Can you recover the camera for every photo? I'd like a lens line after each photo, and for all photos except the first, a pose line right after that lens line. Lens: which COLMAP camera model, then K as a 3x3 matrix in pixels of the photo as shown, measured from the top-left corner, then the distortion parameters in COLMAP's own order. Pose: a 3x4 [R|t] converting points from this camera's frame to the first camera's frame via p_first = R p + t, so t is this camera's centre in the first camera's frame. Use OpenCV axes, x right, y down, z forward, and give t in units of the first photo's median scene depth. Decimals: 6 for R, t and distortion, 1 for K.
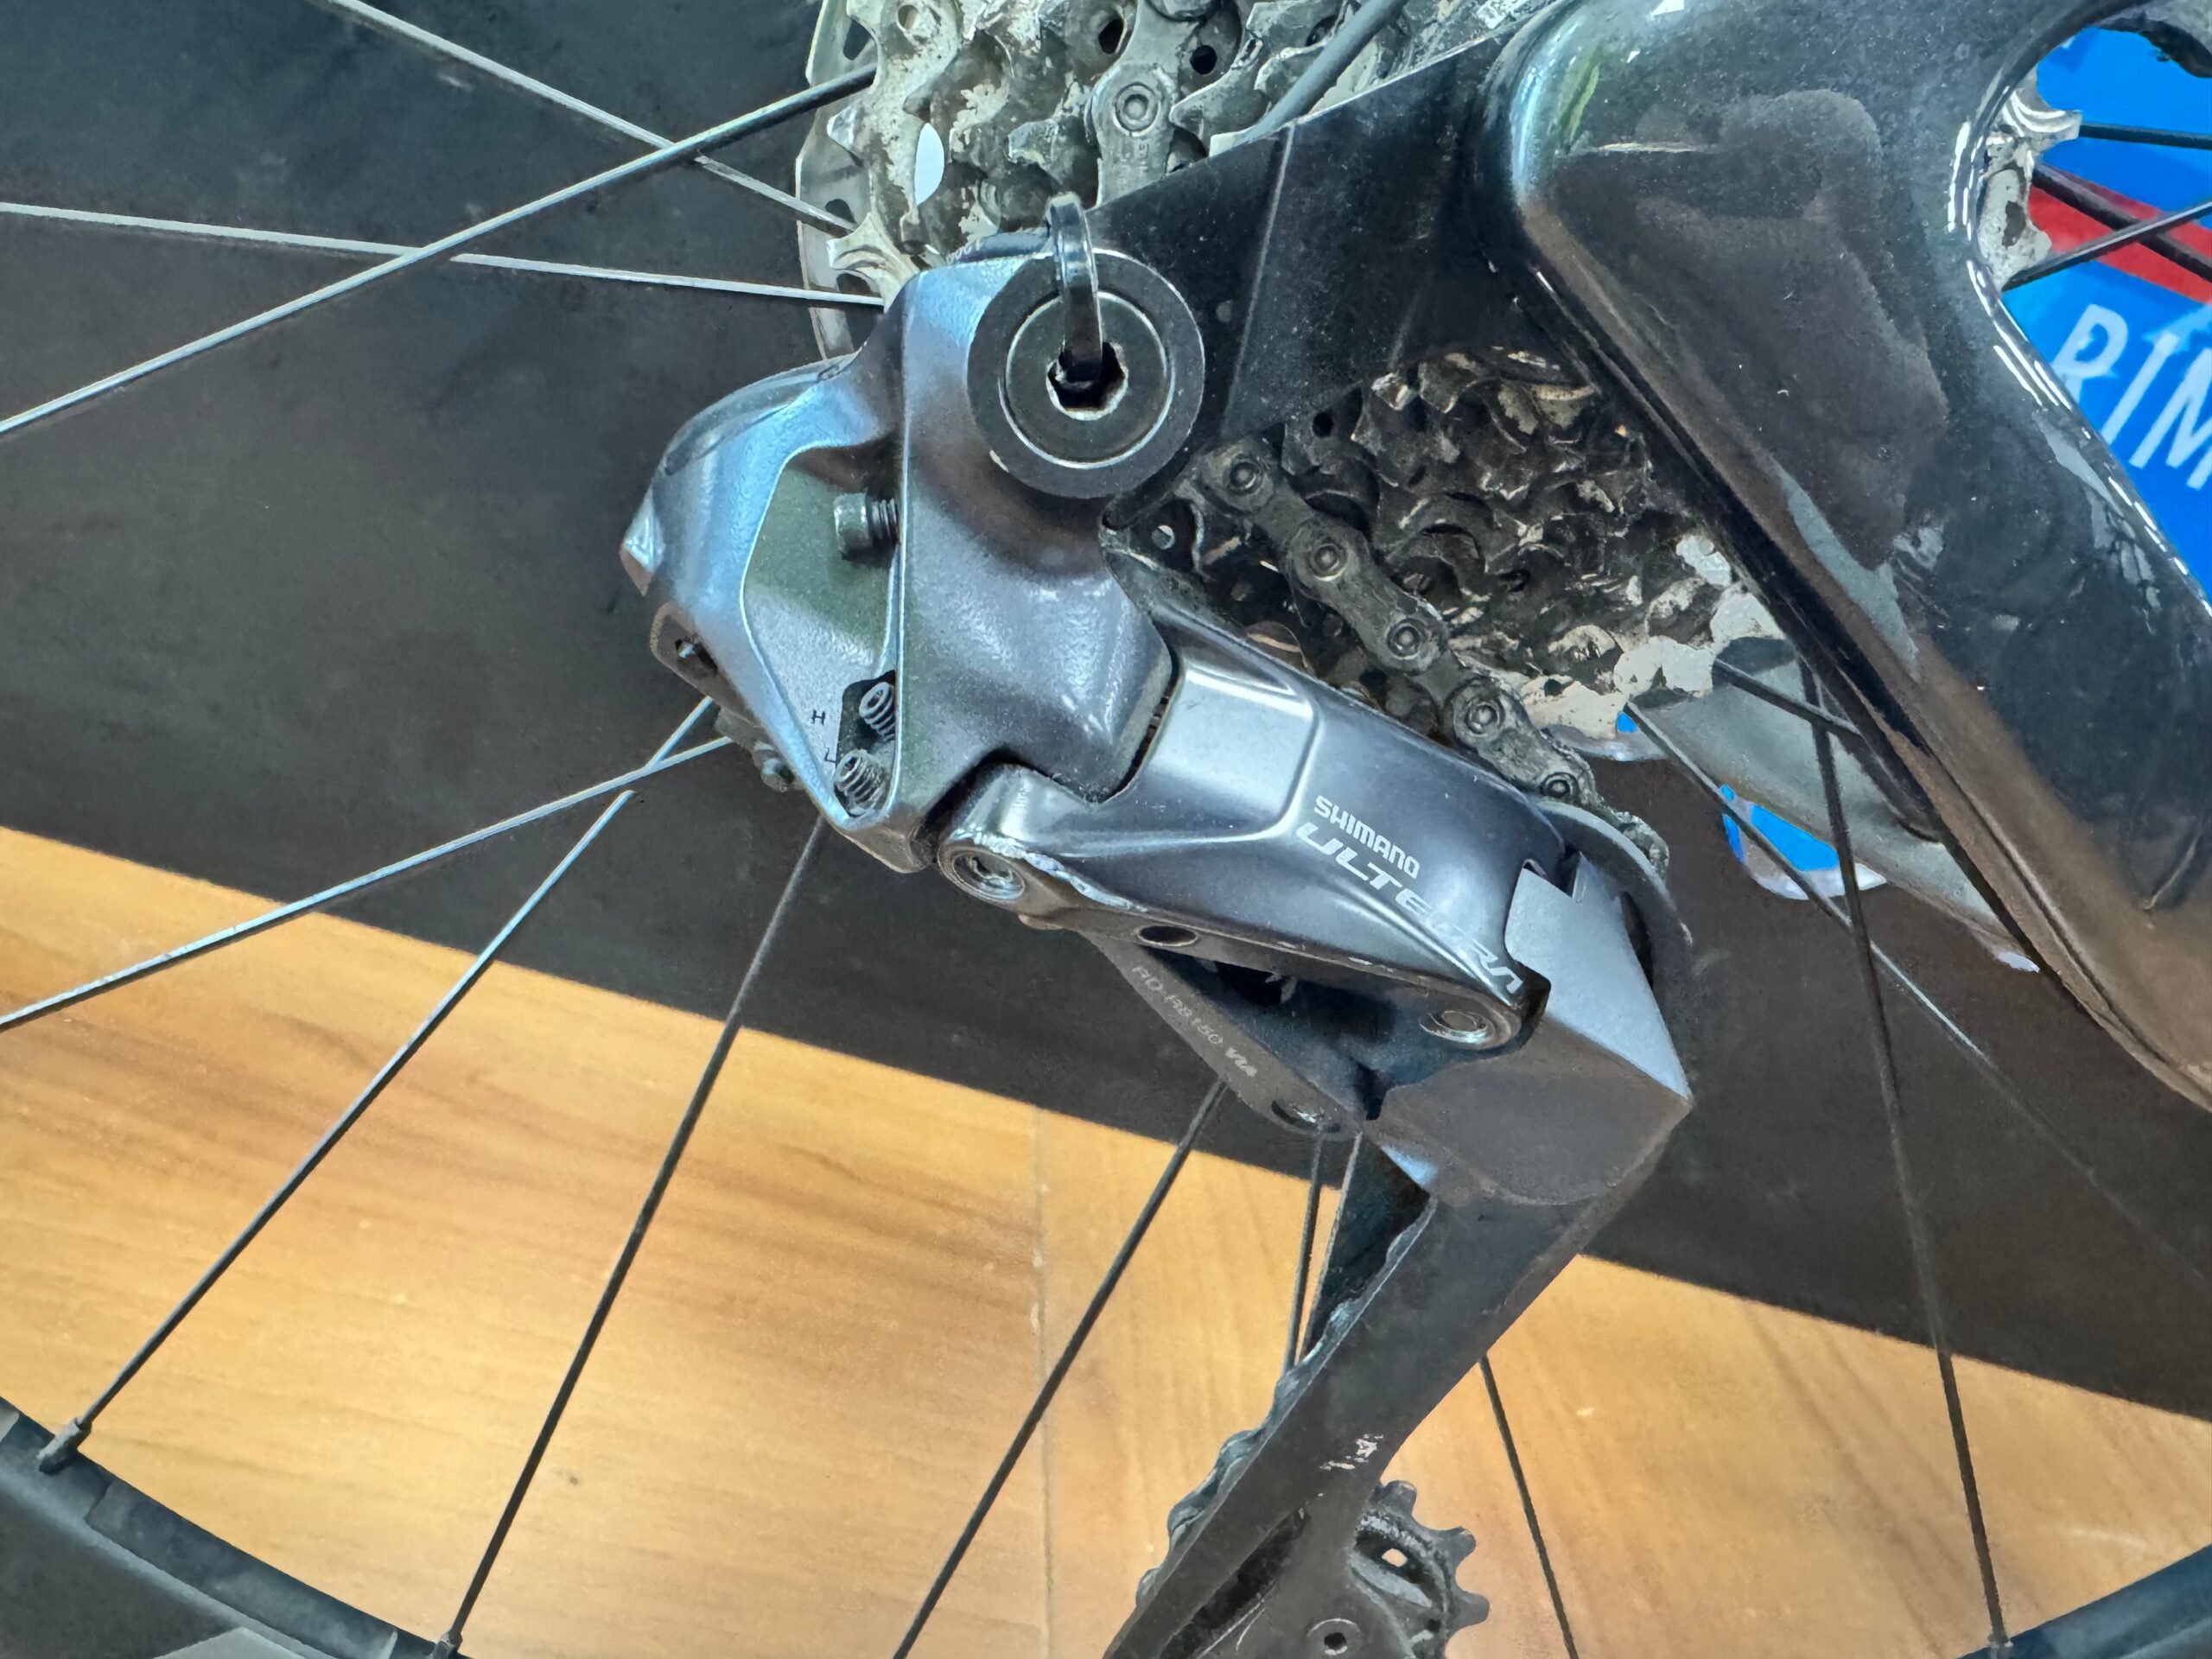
lens RADIAL K [[1645.7, 0, 1106.0], [0, 1645.7, 829.5], [0, 0, 1]] dist [0.001226, 0.012082]
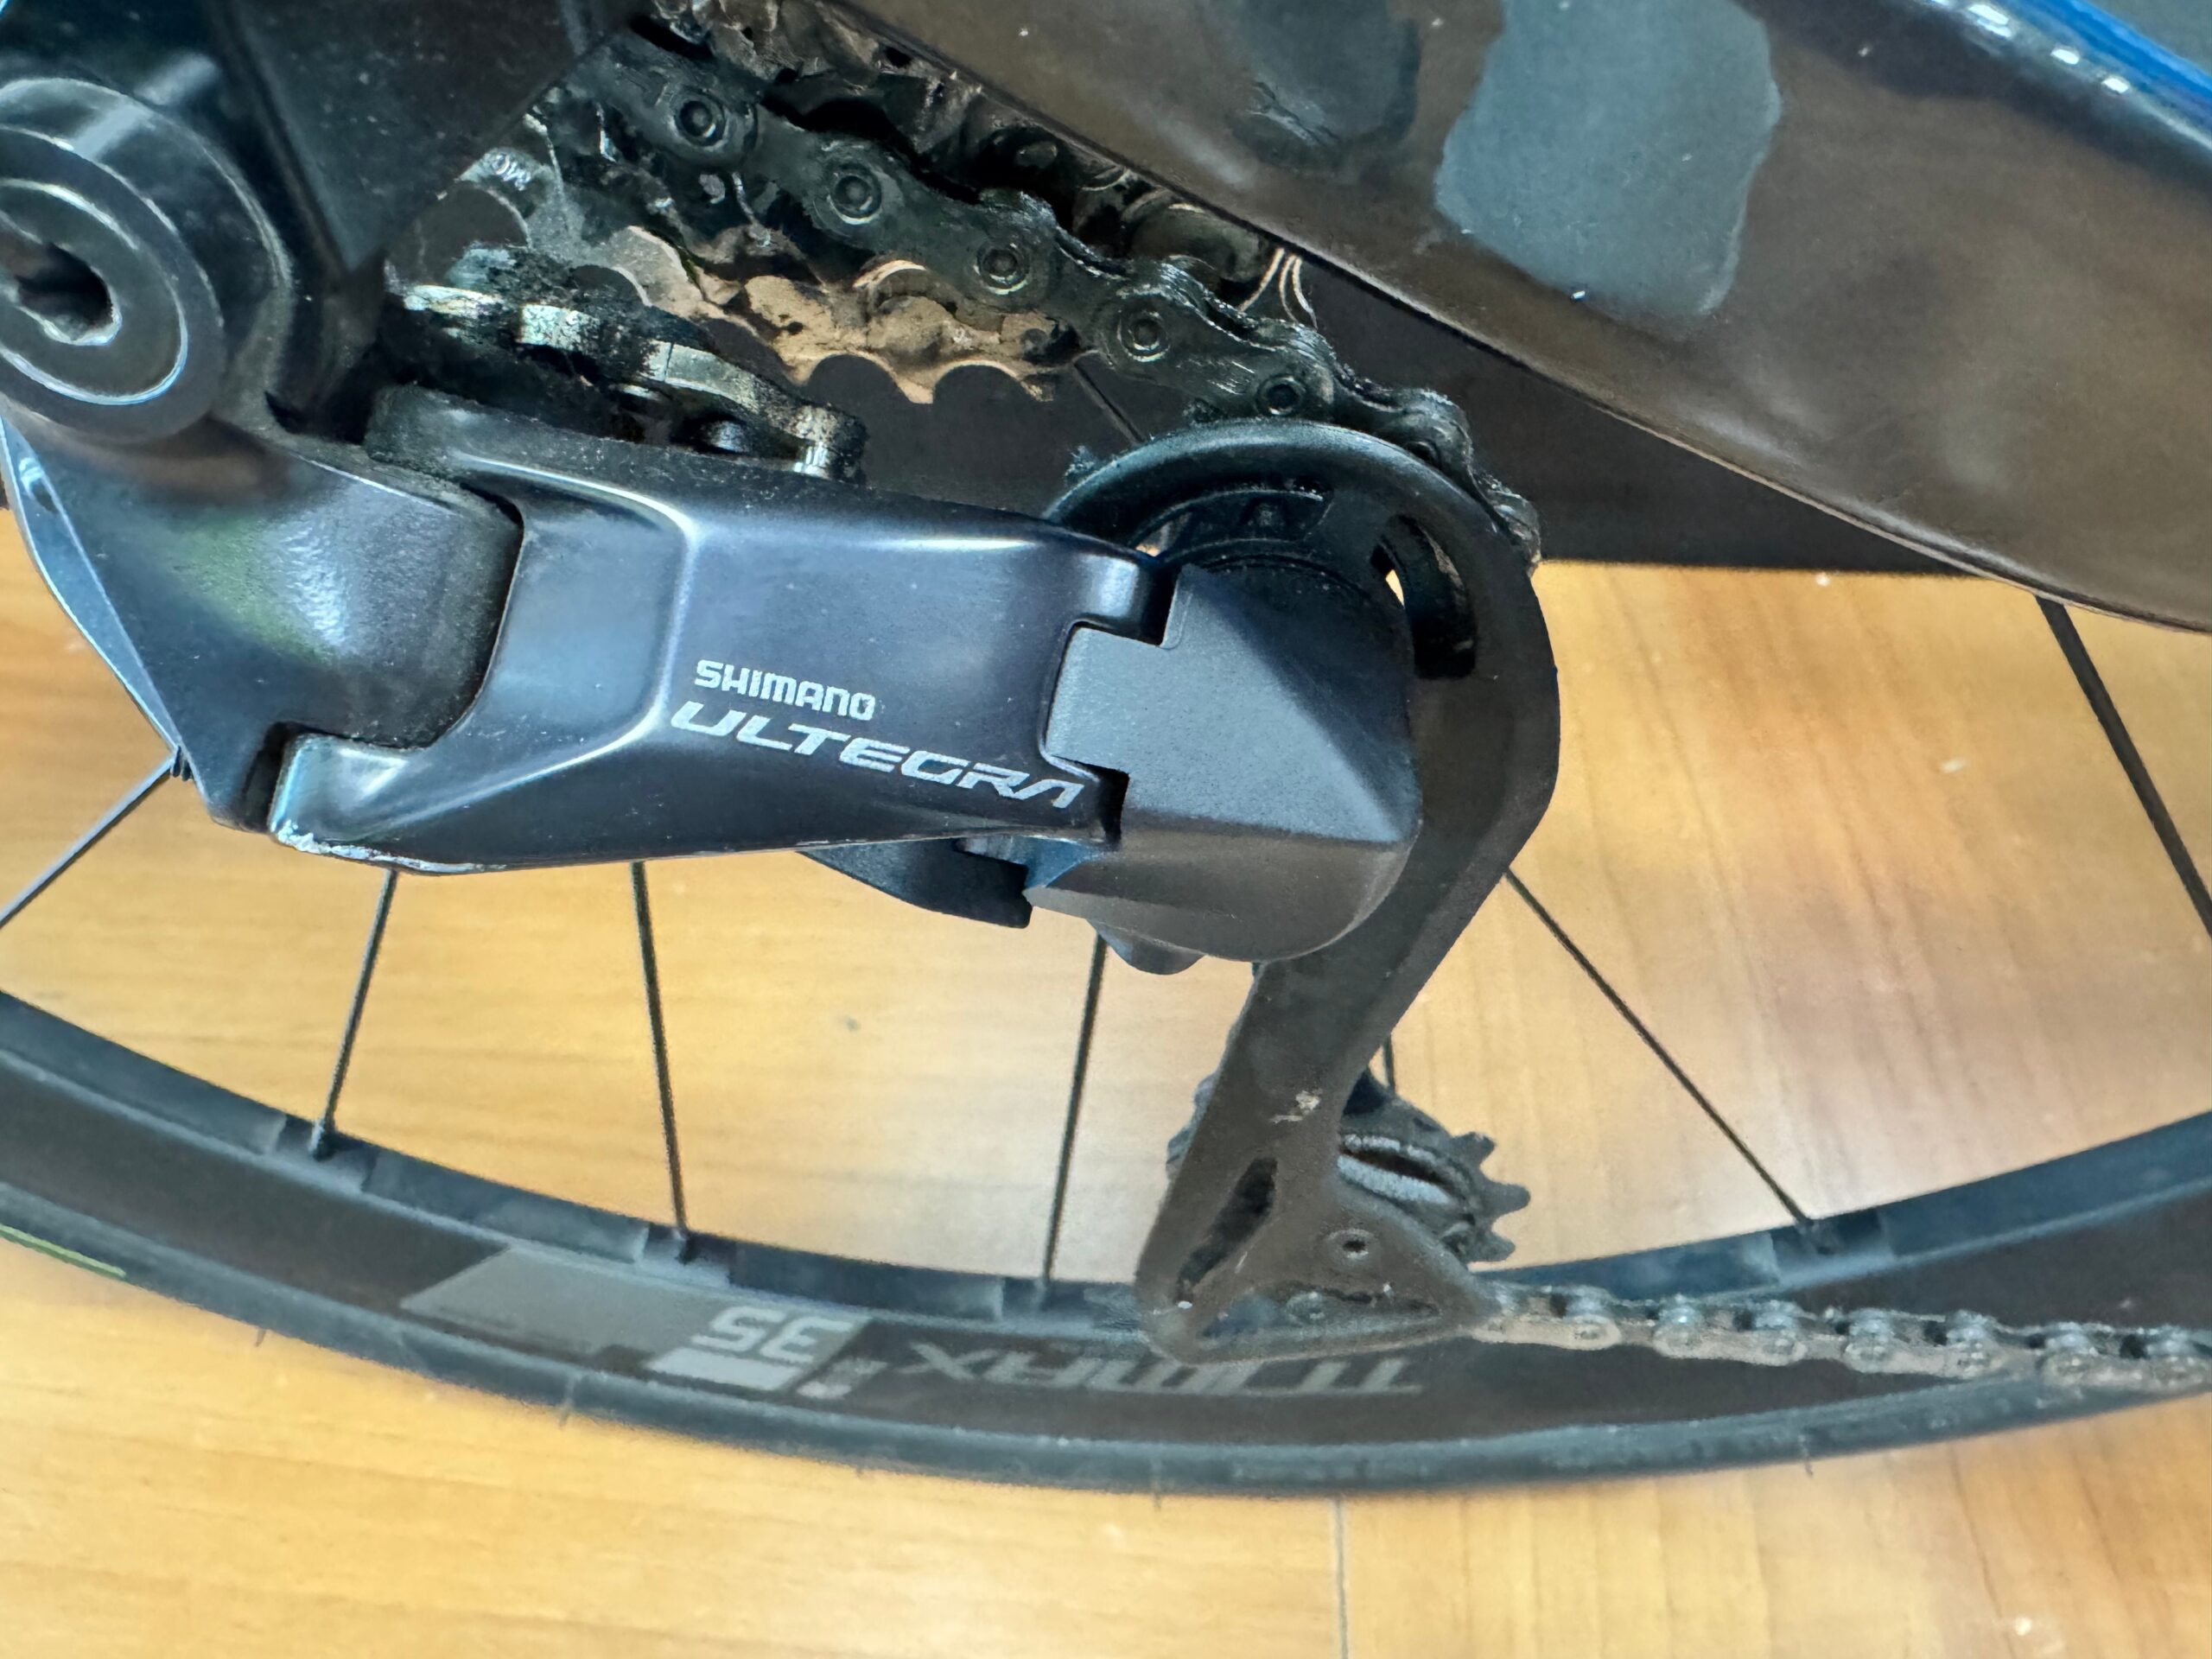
lens RADIAL K [[1645.7, 0, 1106.0], [0, 1645.7, 829.5], [0, 0, 1]] dist [0.001226, 0.012082]
pose [[0.932305, -0.138262, -0.334201, 0.550019], [0.259907, 0.898700, 0.353252, -0.171612], [0.251505, -0.416201, 0.873798, 0.323110]]
